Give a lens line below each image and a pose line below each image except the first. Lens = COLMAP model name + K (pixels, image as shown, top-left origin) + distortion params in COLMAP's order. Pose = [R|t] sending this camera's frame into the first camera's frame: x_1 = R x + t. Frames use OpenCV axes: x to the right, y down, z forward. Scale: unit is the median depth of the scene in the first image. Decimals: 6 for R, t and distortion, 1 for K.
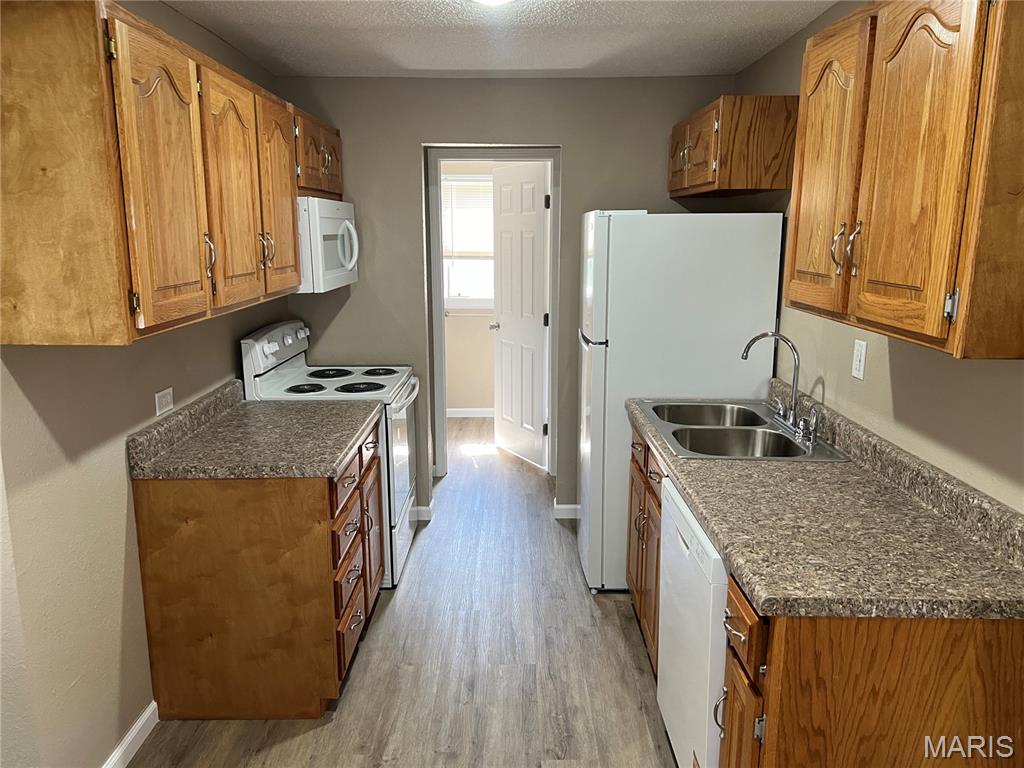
lens RADIAL K [[779.8, 0, 513.1], [0, 779.8, 388.2], [0, 0, 1]] dist [0.064491, -0.062699]
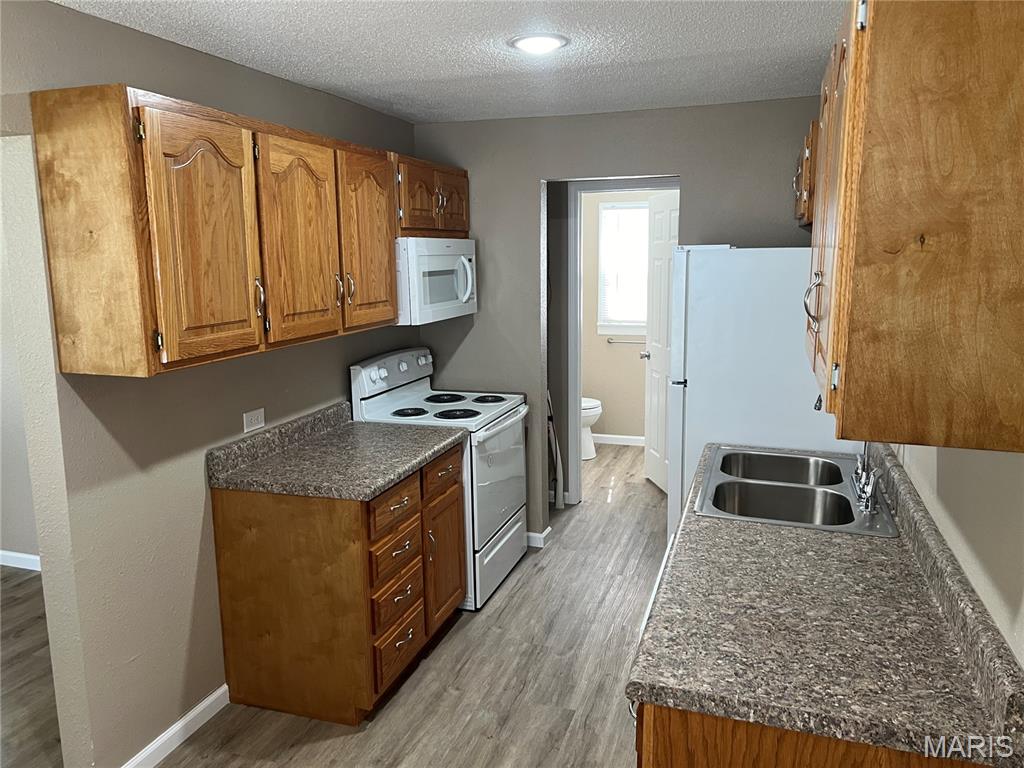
lens RADIAL K [[779.8, 0, 509.7], [0, 779.8, 381.5], [0, 0, 1]] dist [0.064491, -0.062699]
pose [[0.948367, 0.042160, -0.314360, 0.292366], [-0.051722, 0.998416, -0.022136, -0.037132], [0.312929, 0.037253, 0.949046, 0.037704]]
